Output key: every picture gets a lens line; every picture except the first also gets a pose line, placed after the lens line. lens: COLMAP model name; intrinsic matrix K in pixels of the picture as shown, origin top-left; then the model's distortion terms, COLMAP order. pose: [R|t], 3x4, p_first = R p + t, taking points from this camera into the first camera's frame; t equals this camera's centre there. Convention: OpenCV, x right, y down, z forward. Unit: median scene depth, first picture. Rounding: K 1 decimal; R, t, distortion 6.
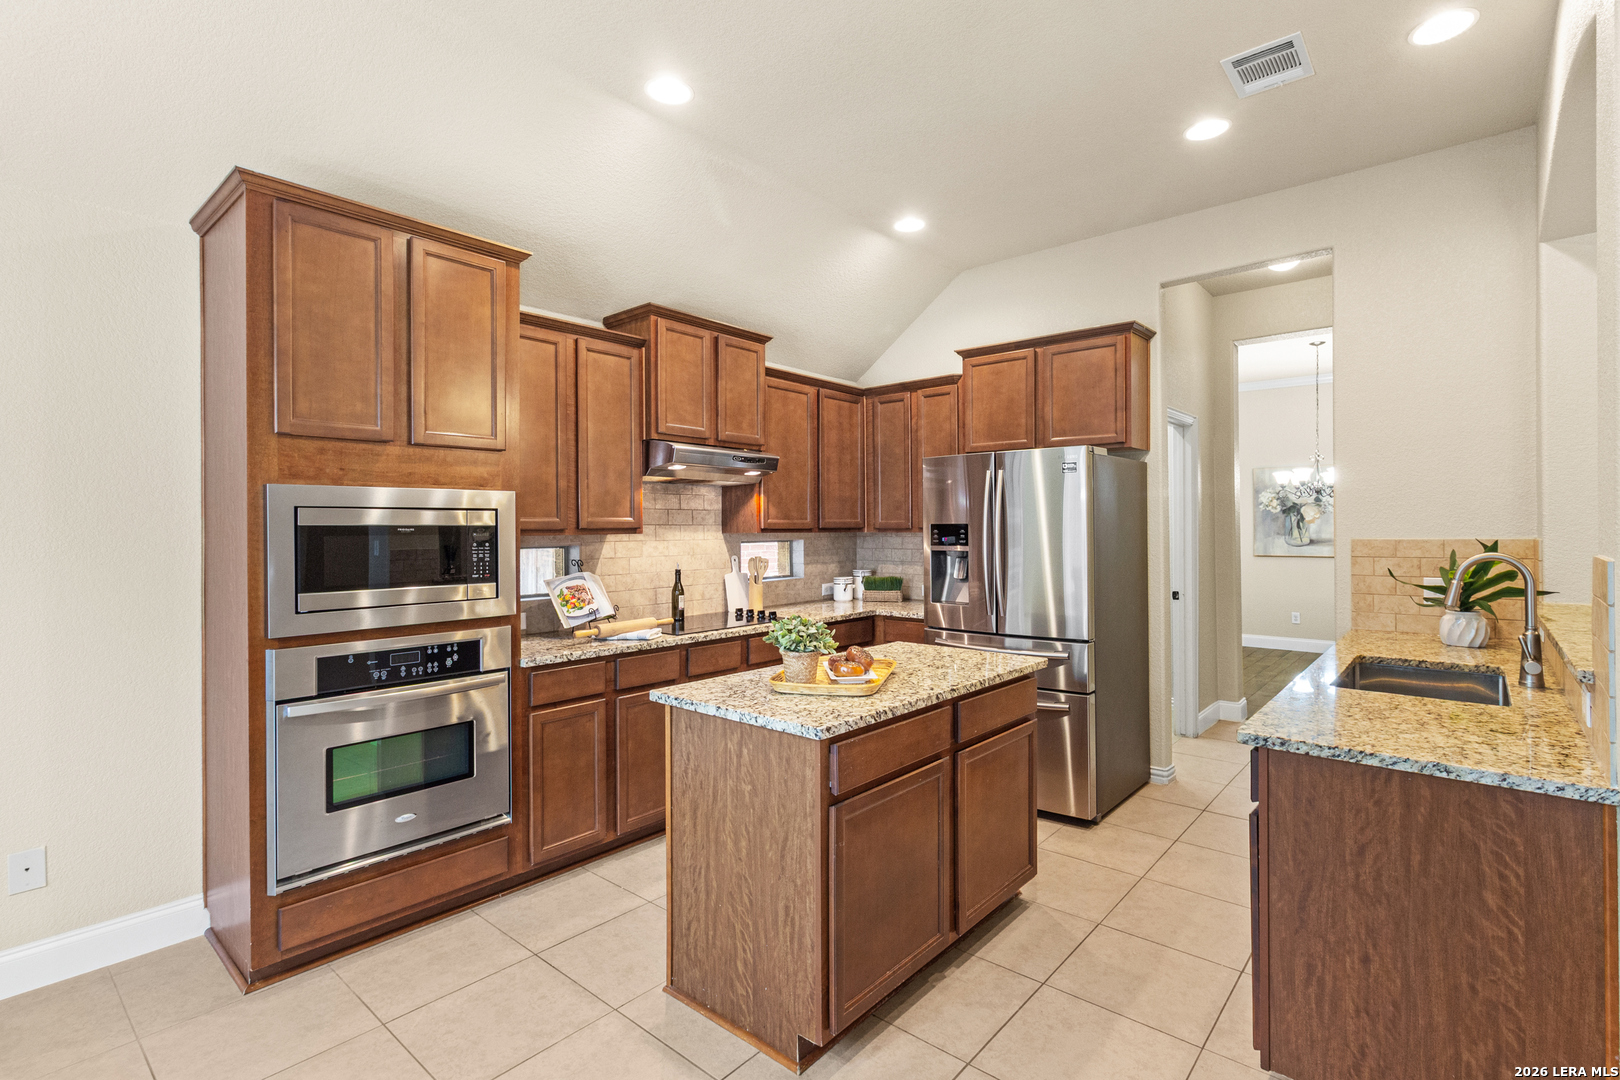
lens RADIAL K [[757.3, 0, 836.4], [0, 757.3, 531.5], [0, 0, 1]] dist [0.002469, -0.000466]
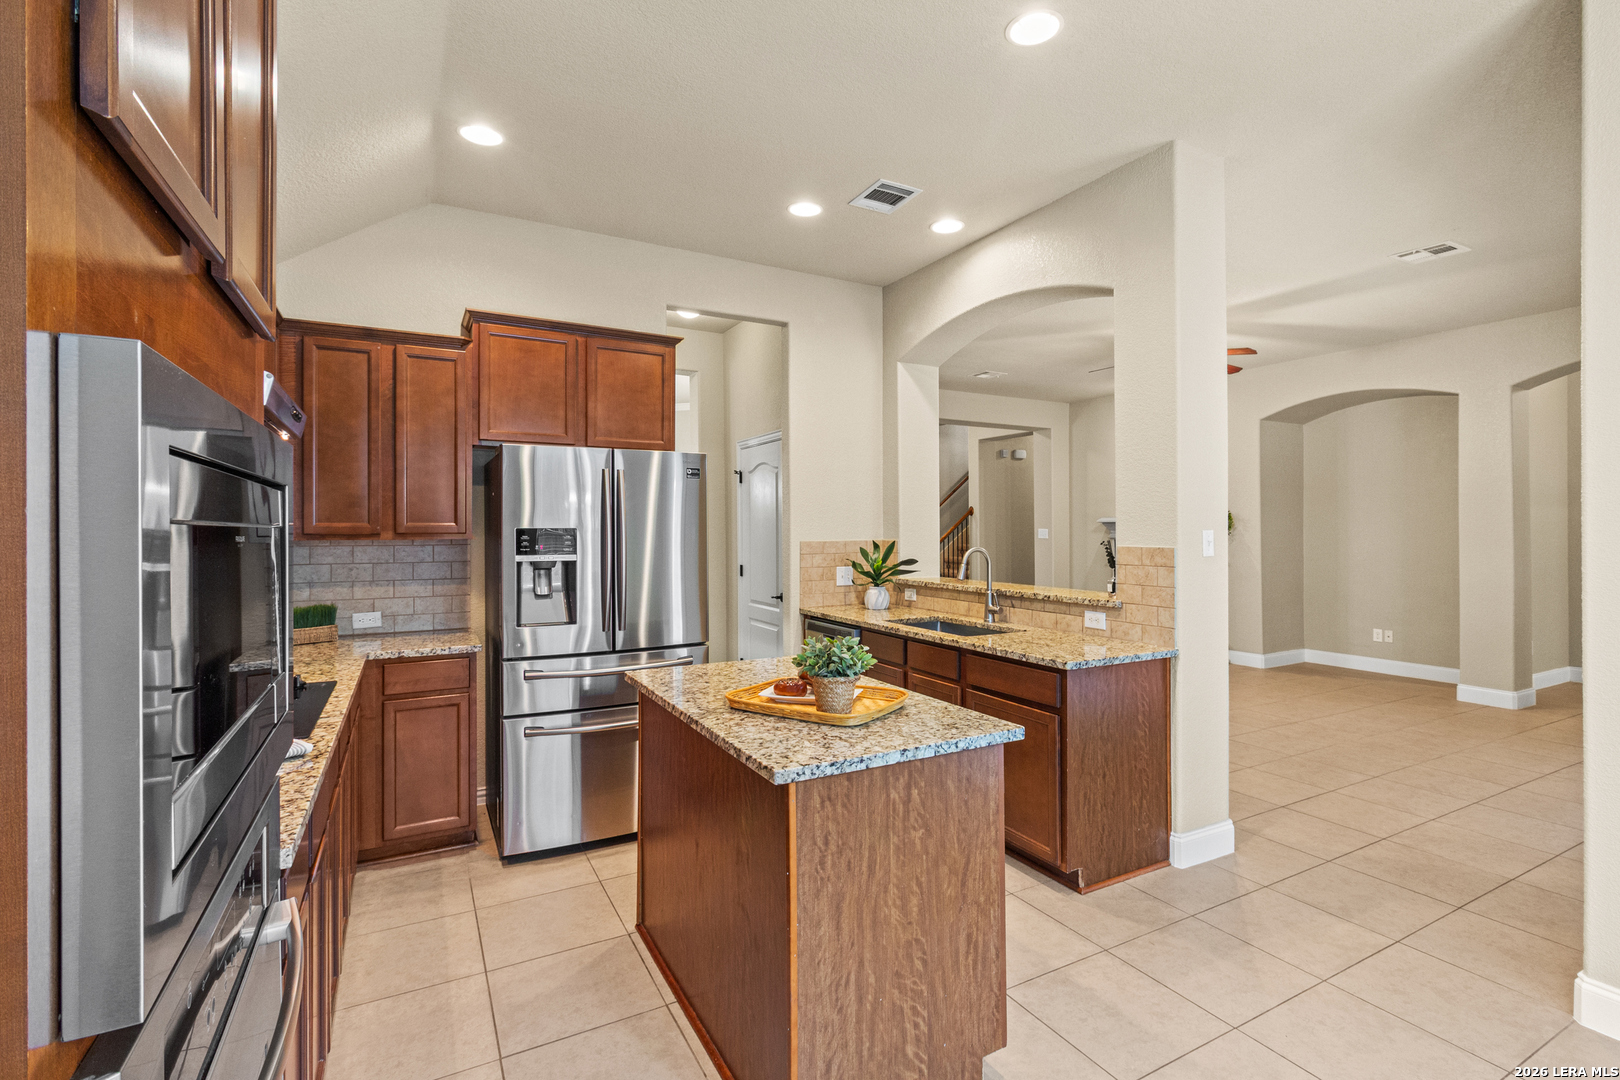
lens RADIAL K [[757.3, 0, 836.4], [0, 757.3, 531.5], [0, 0, 1]] dist [0.002469, -0.000466]
pose [[0.346021, 0.002154, 0.938224, -0.908857], [0.005324, 0.999977, -0.004259, -0.002412], [-0.938212, 0.006469, 0.346001, 0.745168]]
